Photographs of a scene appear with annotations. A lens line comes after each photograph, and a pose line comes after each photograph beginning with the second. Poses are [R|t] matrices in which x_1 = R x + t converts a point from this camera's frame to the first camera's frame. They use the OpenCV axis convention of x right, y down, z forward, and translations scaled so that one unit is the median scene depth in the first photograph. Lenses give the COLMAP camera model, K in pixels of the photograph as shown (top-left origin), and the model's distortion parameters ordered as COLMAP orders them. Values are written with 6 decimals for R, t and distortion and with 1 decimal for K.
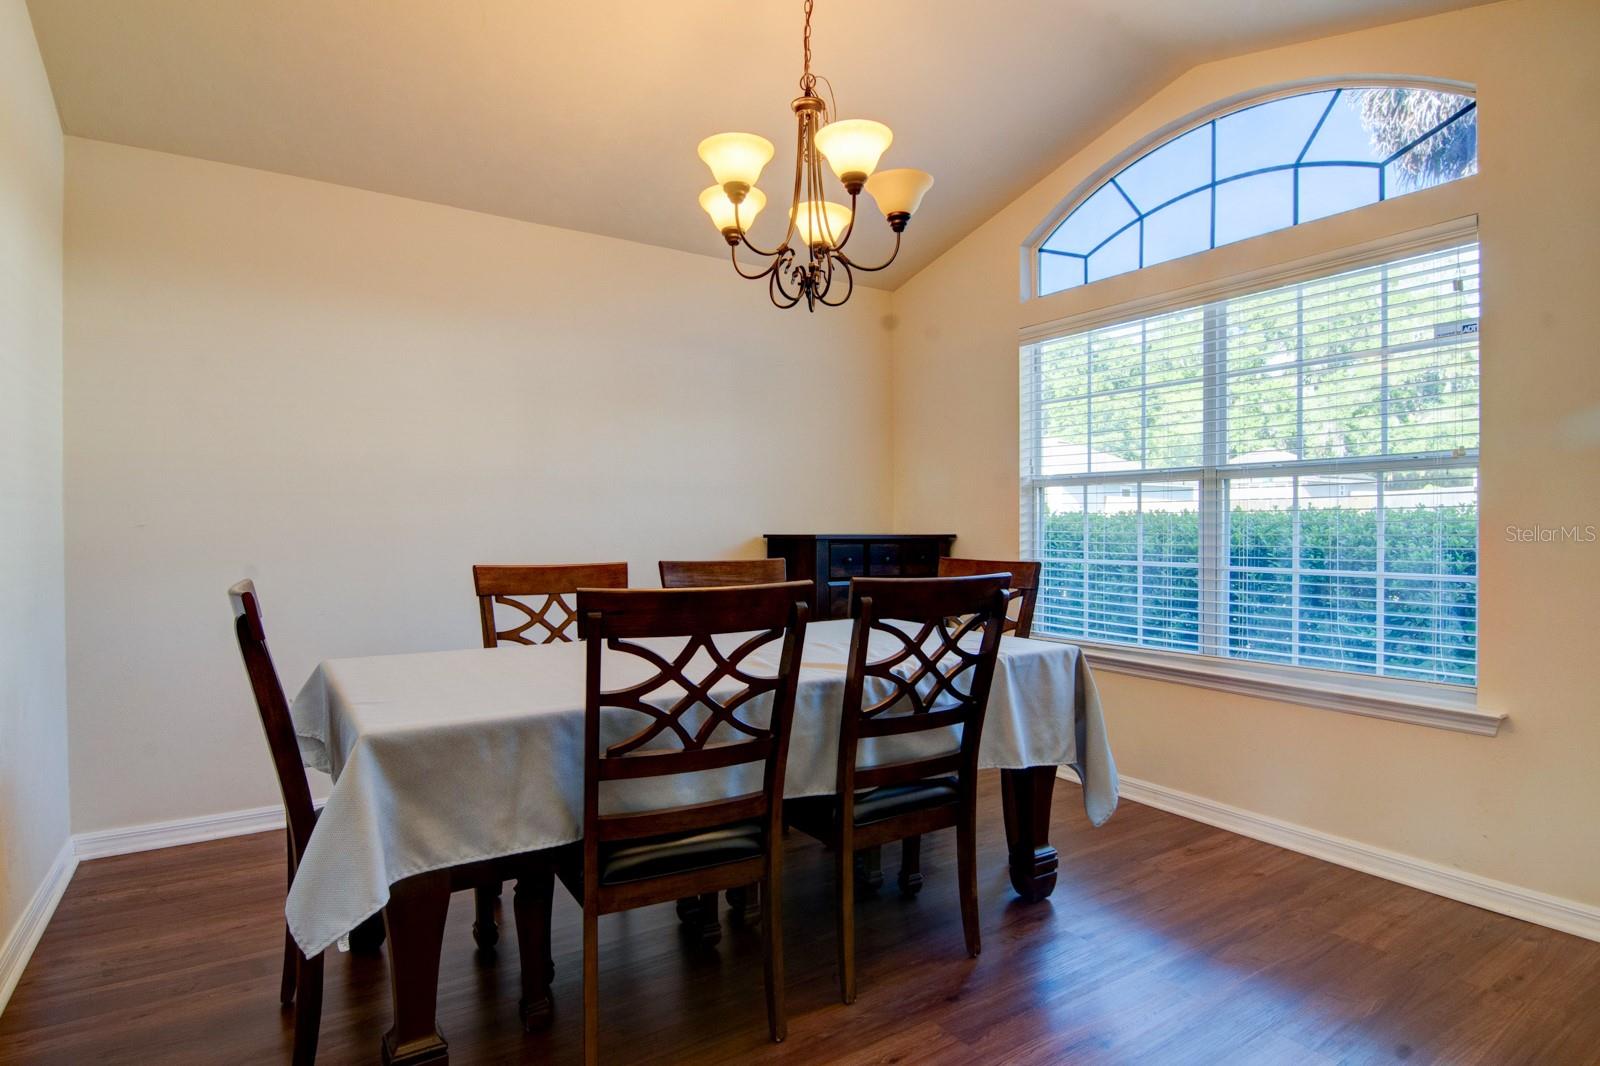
lens RADIAL K [[832.3, 0, 800.0], [0, 832.3, 533.0], [0, 0, 1]] dist [-0.001388, -0.014517]
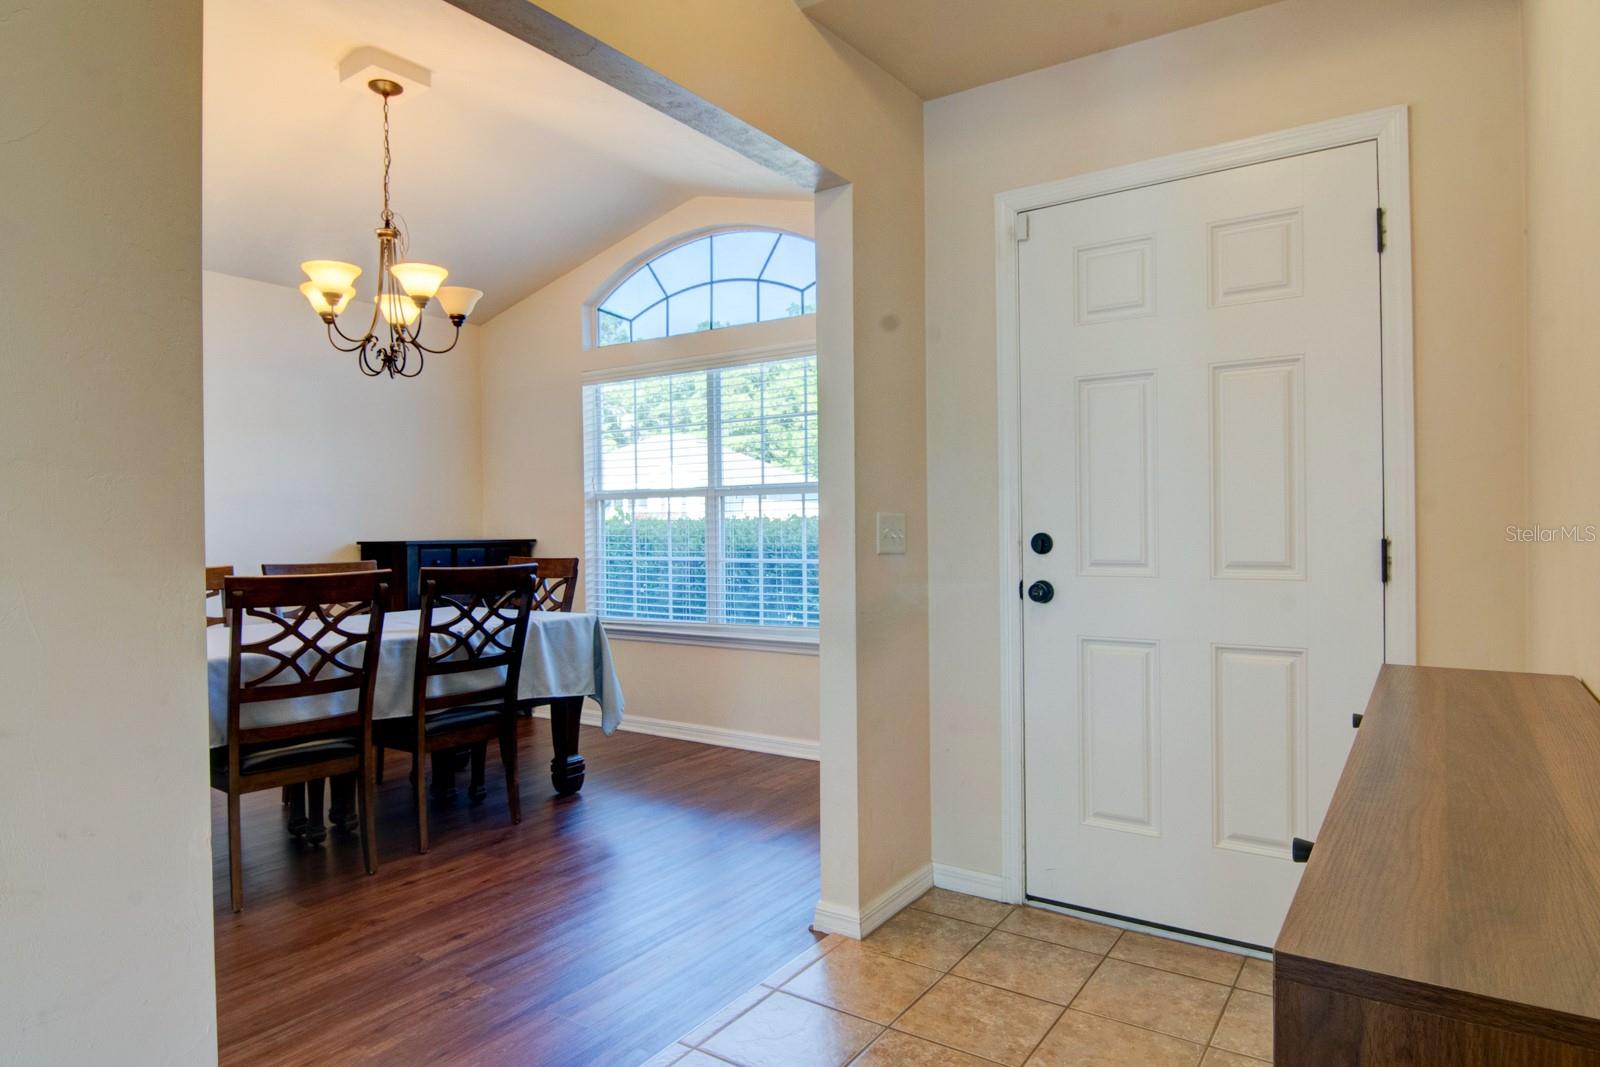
lens RADIAL K [[940.6, 0, 789.6], [0, 940.6, 531.6], [0, 0, 1]] dist [0.025872, -0.064469]
pose [[0.926758, -0.012041, 0.375466, 0.034346], [0.014902, 0.999878, -0.004717, 0.004934], [-0.375363, 0.009967, 0.926824, -0.702859]]
